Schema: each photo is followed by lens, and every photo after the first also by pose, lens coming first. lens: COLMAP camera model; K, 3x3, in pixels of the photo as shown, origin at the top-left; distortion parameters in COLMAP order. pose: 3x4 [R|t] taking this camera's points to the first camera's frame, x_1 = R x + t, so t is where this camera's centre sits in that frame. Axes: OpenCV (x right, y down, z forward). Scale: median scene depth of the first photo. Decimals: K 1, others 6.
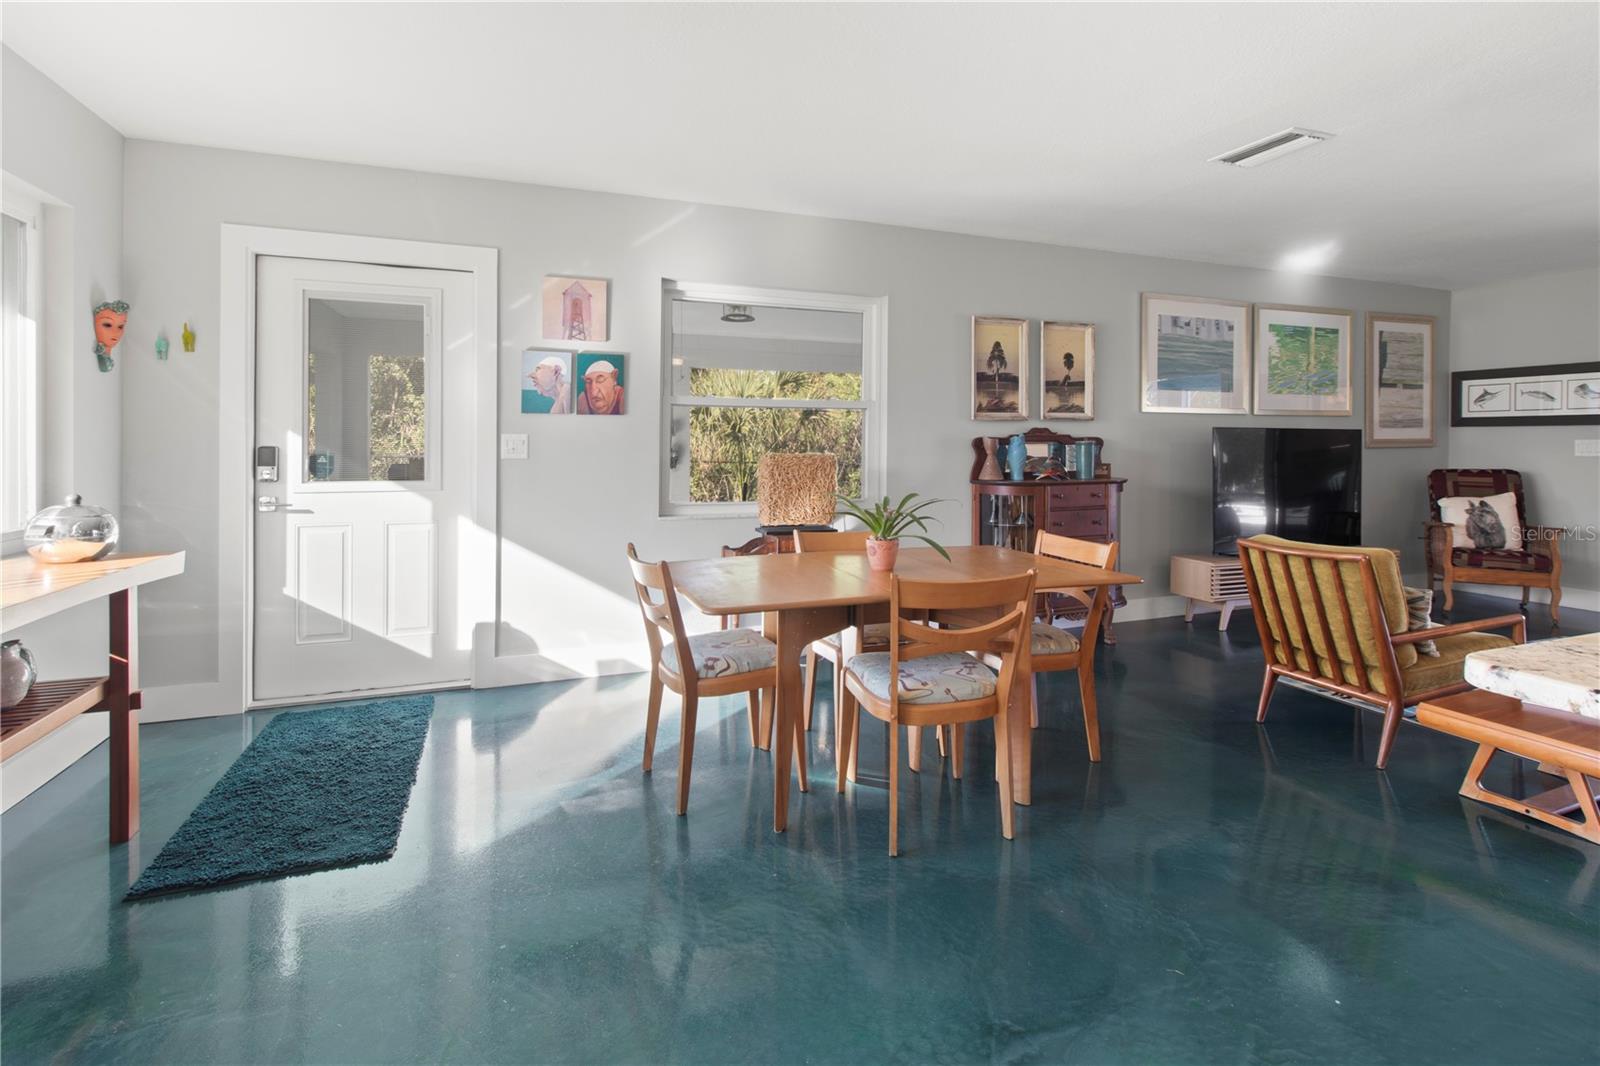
lens RADIAL K [[772.9, 0, 818.3], [0, 772.9, 449.6], [0, 0, 1]] dist [-0.000961, 0.001978]
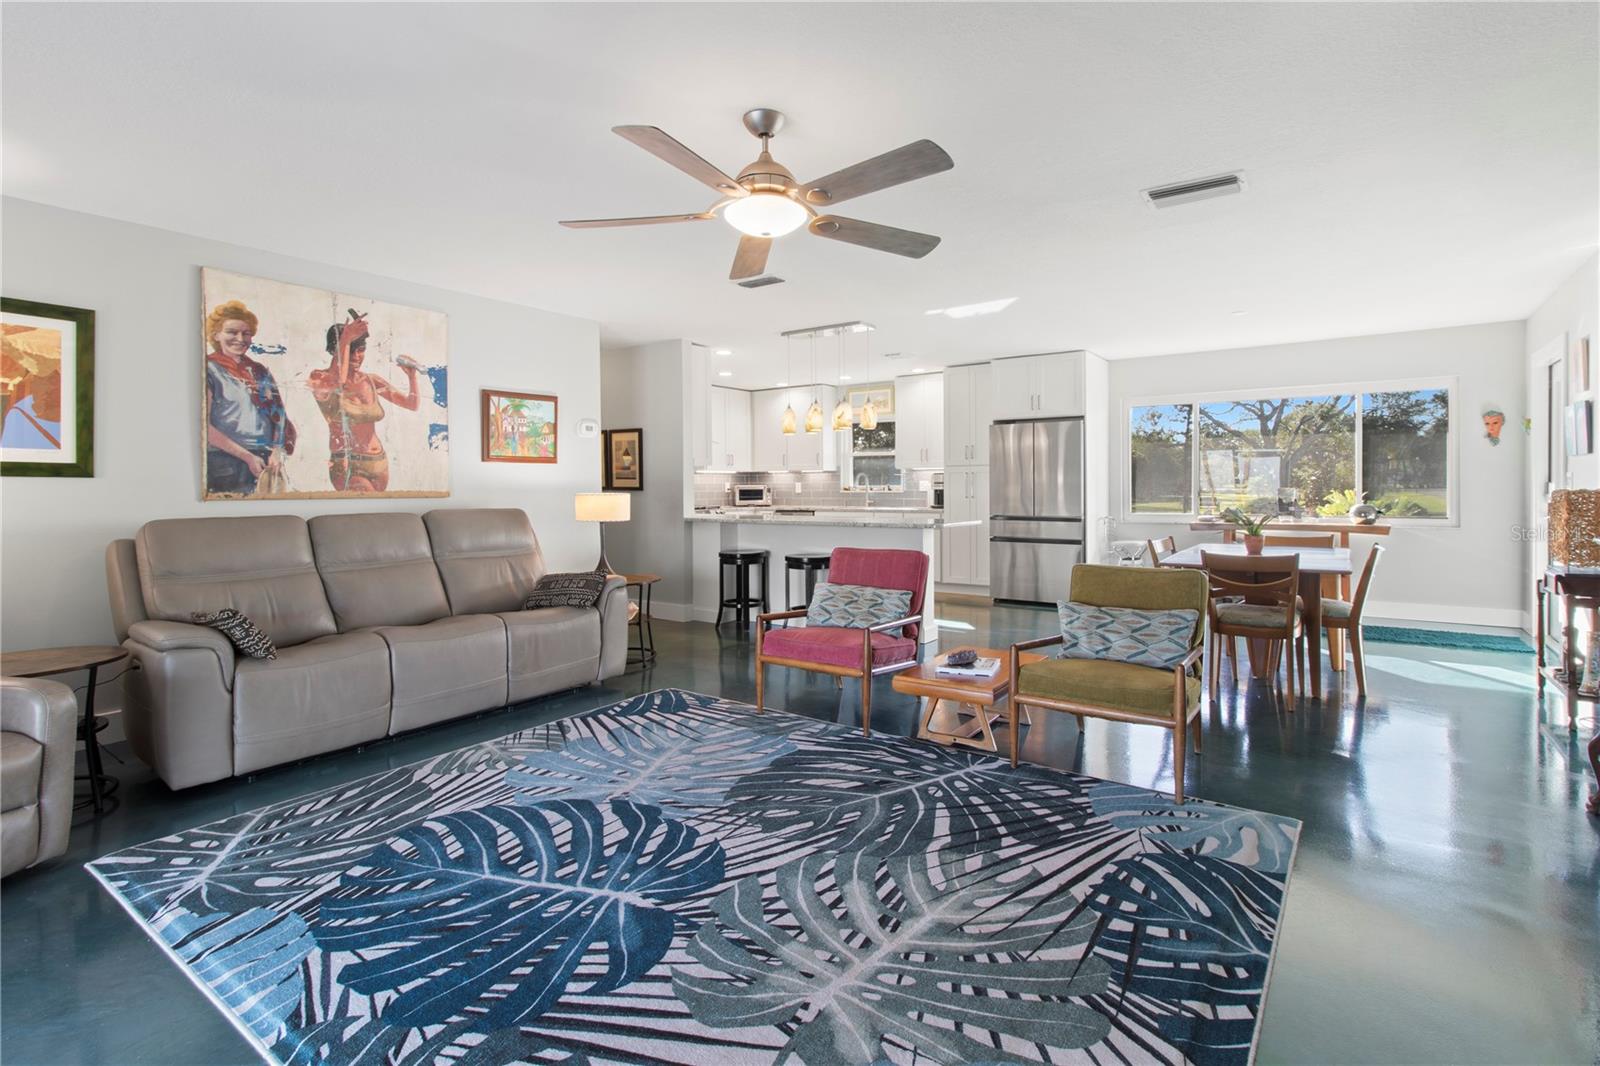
lens RADIAL K [[769.4, 0, 824.3], [0, 769.4, 499.0], [0, 0, 1]] dist [-0.000018, 0.000415]
pose [[-0.825300, 0.013591, -0.564532, 1.028043], [0.002266, 0.999782, 0.020757, -0.003887], [0.564691, 0.015851, -0.825150, 1.031545]]
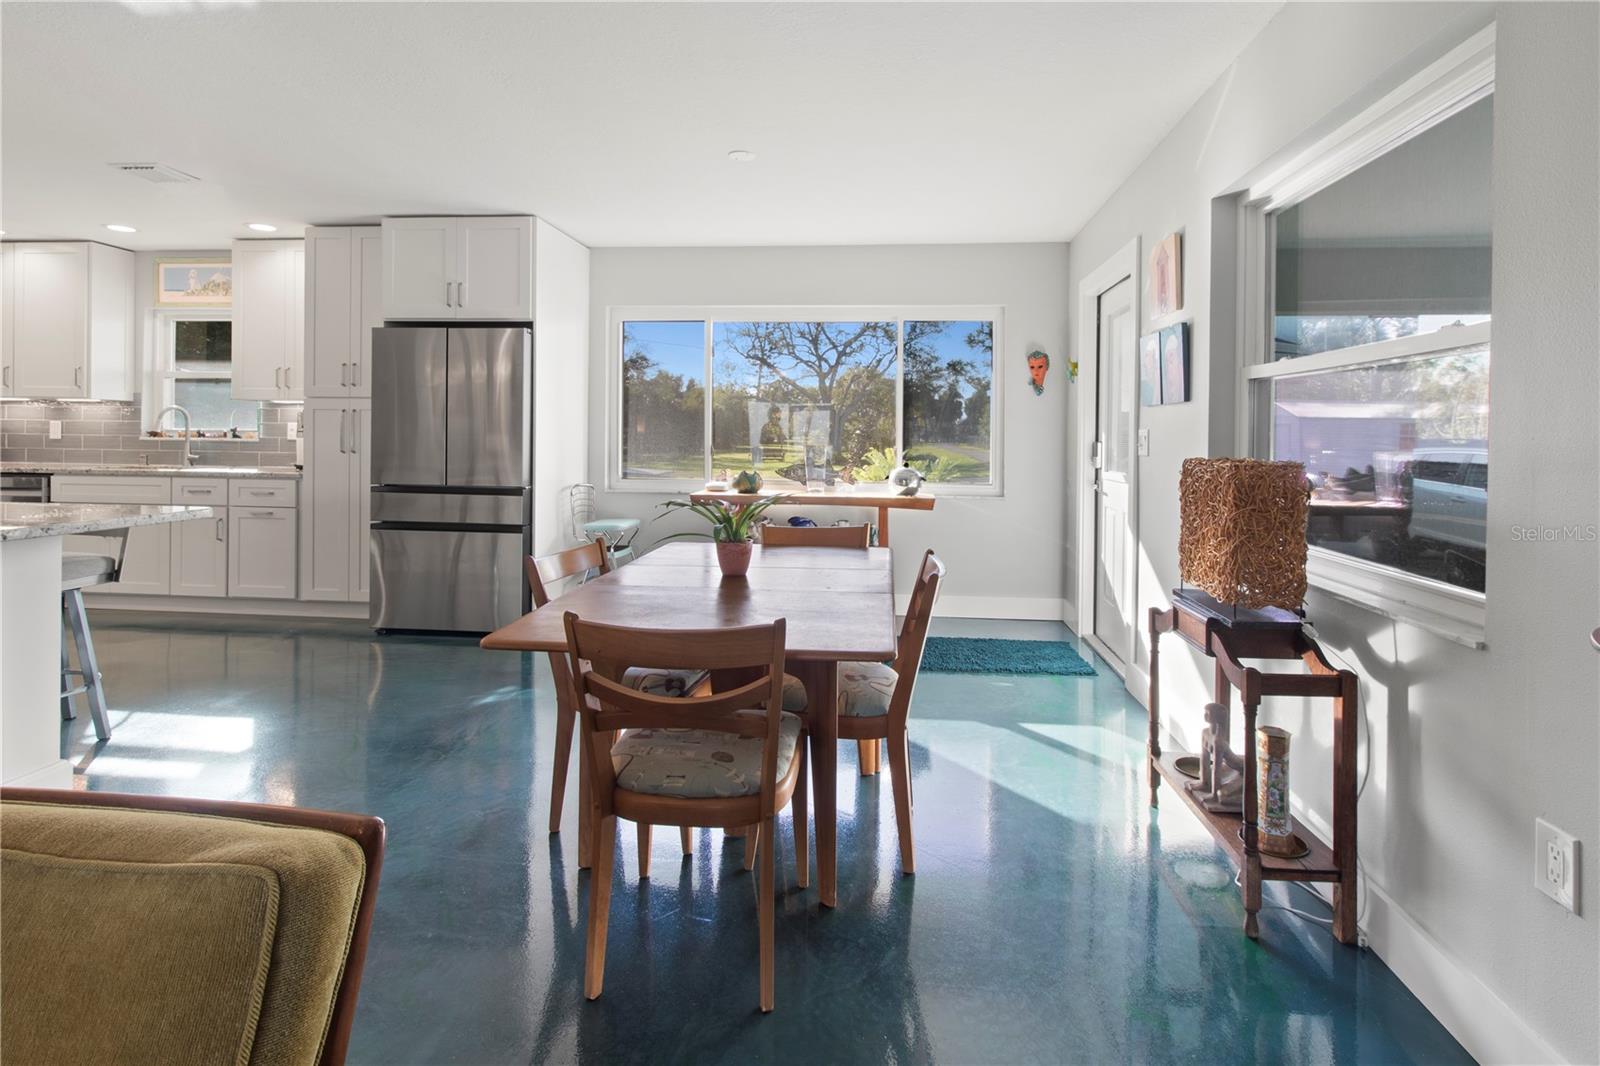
lens RADIAL K [[780.3, 0, 821.9], [0, 780.3, 440.1], [0, 0, 1]] dist [0.002315, -0.000219]
pose [[-0.439902, -0.002138, -0.898043, 0.466388], [-0.018333, 0.999810, 0.006600, -0.004807], [0.897859, 0.019367, -0.439857, 0.809880]]
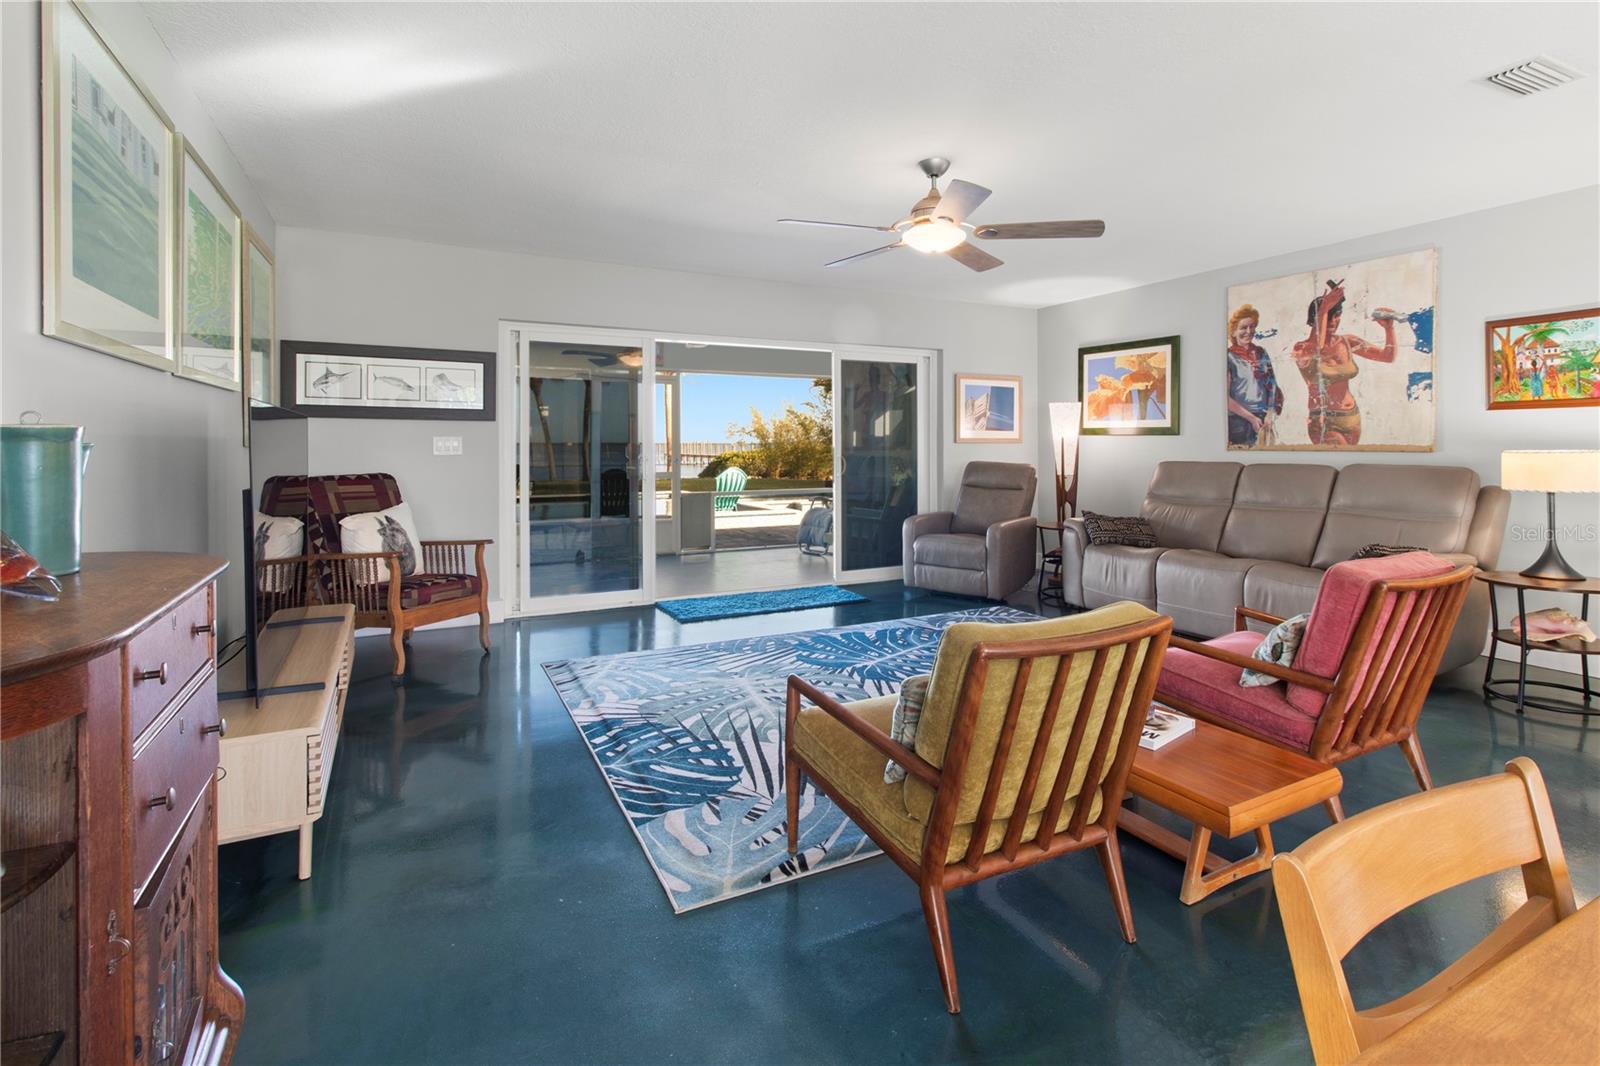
lens RADIAL K [[772.9, 0, 818.3], [0, 772.9, 449.6], [0, 0, 1]] dist [-0.000961, 0.001978]
pose [[-0.115136, -0.007406, 0.993322, 0.069245], [0.007330, 0.999939, 0.008304, -0.002092], [-0.993323, 0.008237, -0.115074, 0.754749]]
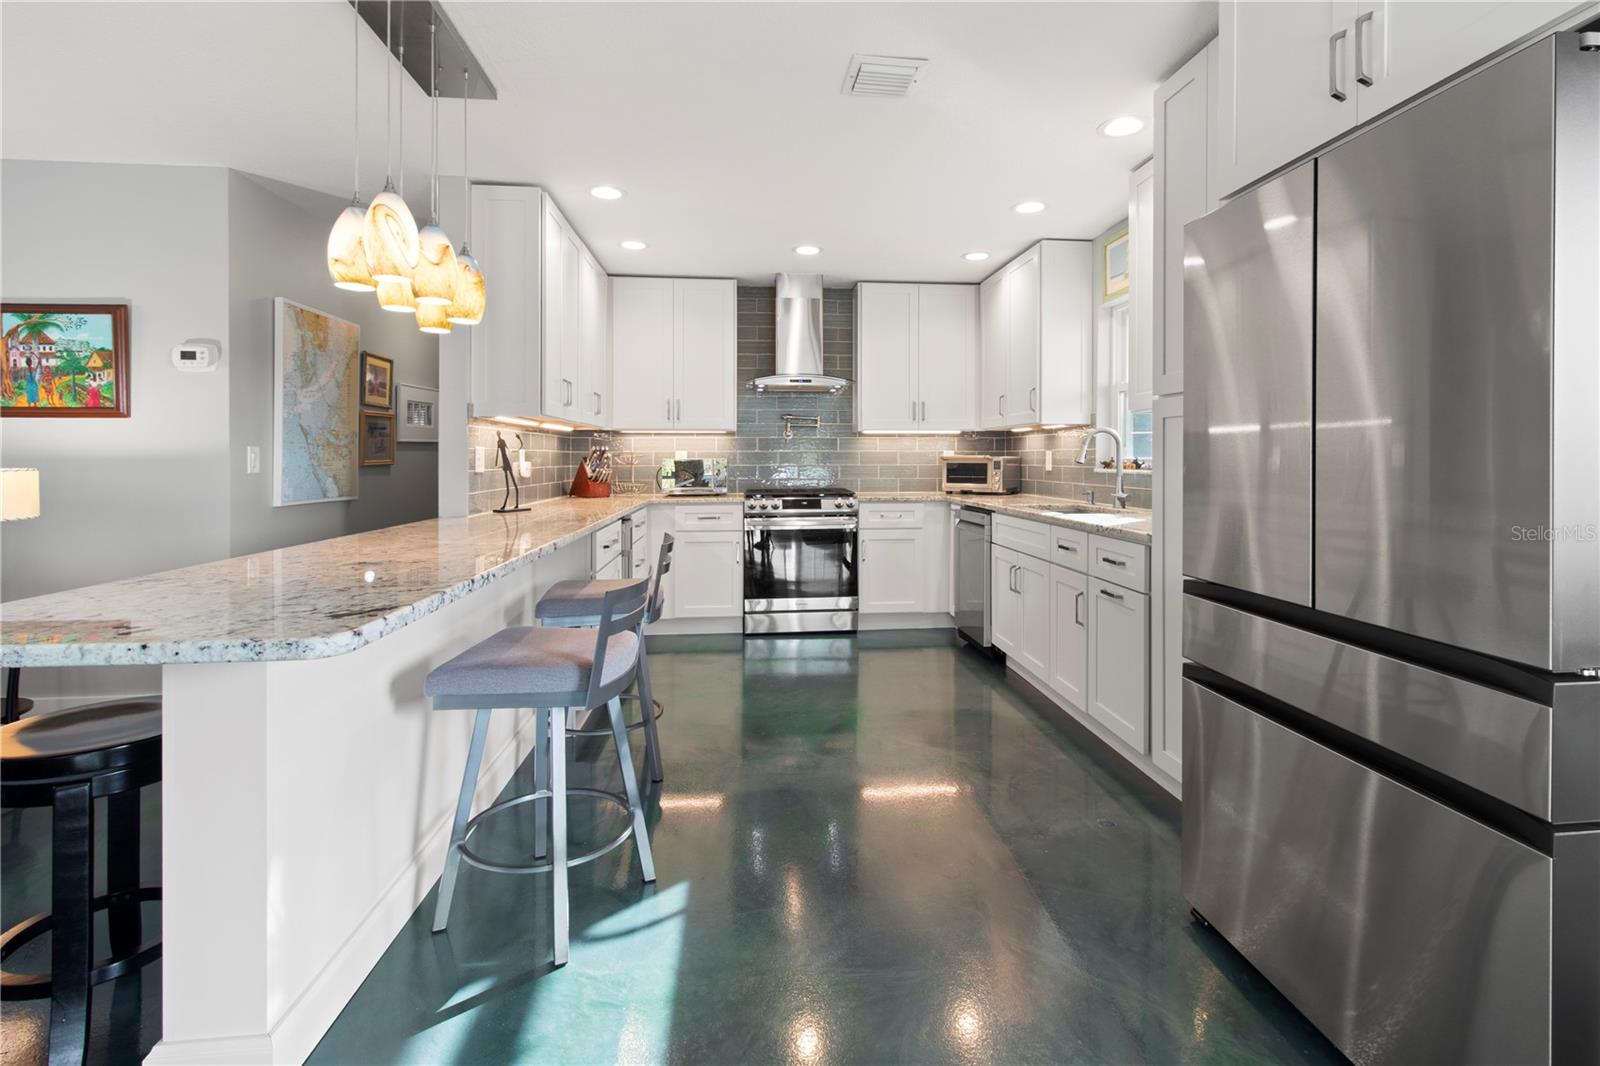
lens RADIAL K [[771.5, 0, 823.3], [0, 771.5, 462.1], [0, 0, 1]] dist [0.004546, -0.001256]
pose [[-0.965897, -0.002034, 0.258920, -0.036385], [0.000791, 0.999941, 0.010808, -0.001277], [-0.258927, 0.010644, -0.965838, 0.381048]]
